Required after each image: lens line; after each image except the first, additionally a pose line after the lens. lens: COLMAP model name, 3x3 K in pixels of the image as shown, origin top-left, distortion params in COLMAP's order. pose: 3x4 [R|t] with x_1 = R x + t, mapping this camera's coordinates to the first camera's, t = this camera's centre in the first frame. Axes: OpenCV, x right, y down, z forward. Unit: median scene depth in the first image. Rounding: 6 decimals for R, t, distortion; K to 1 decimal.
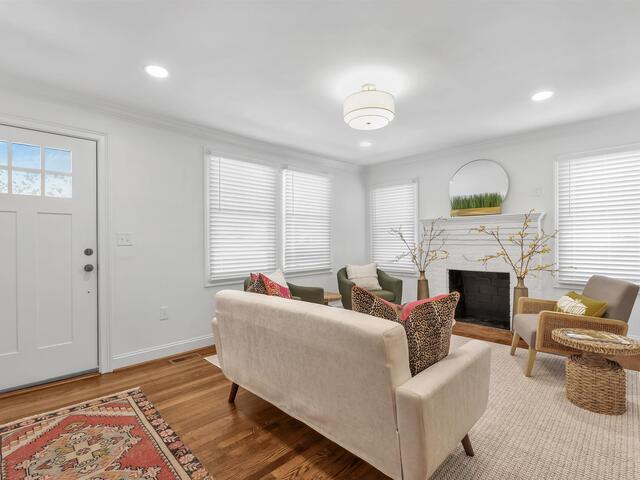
lens RADIAL K [[320.1, 0, 319.6], [0, 320.1, 241.3], [0, 0, 1]] dist [-0.002036, -0.000301]
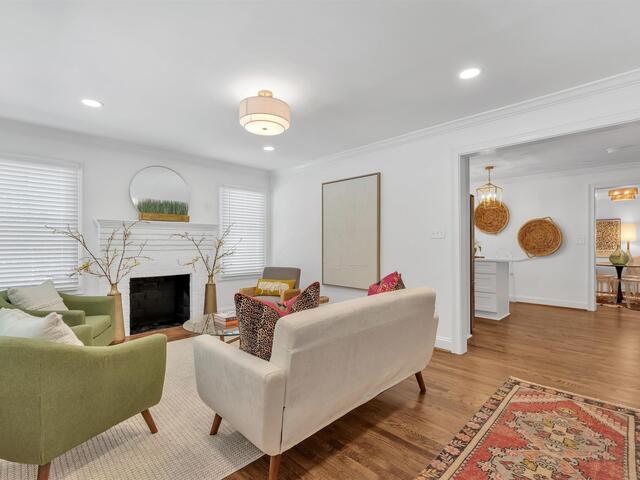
lens RADIAL K [[318.4, 0, 319.8], [0, 318.4, 244.7], [0, 0, 1]] dist [-0.001766, -0.000399]
pose [[-0.006696, 0.004707, 0.999967, -0.552589], [0.007966, 0.999957, -0.004654, 0.003056], [-0.999946, 0.007935, -0.006733, 0.540902]]
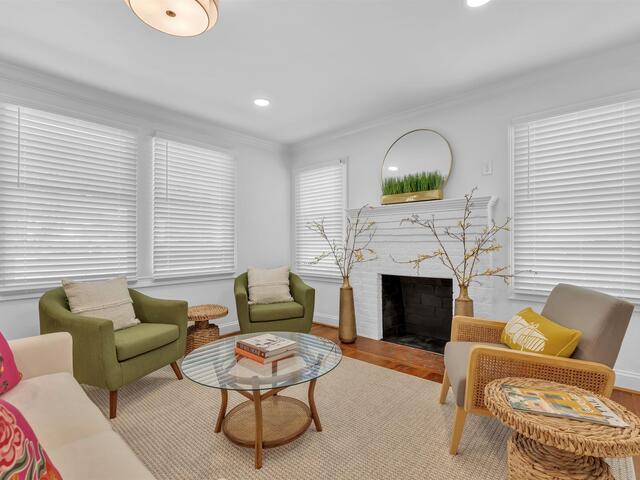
lens RADIAL K [[318.4, 0, 319.8], [0, 318.4, 244.7], [0, 0, 1]] dist [-0.001766, -0.000399]
pose [[0.998434, 0.004225, 0.055778, 0.241997], [-0.004083, 0.999988, -0.002665, 0.021967], [-0.055789, 0.002433, 0.998440, 0.275043]]
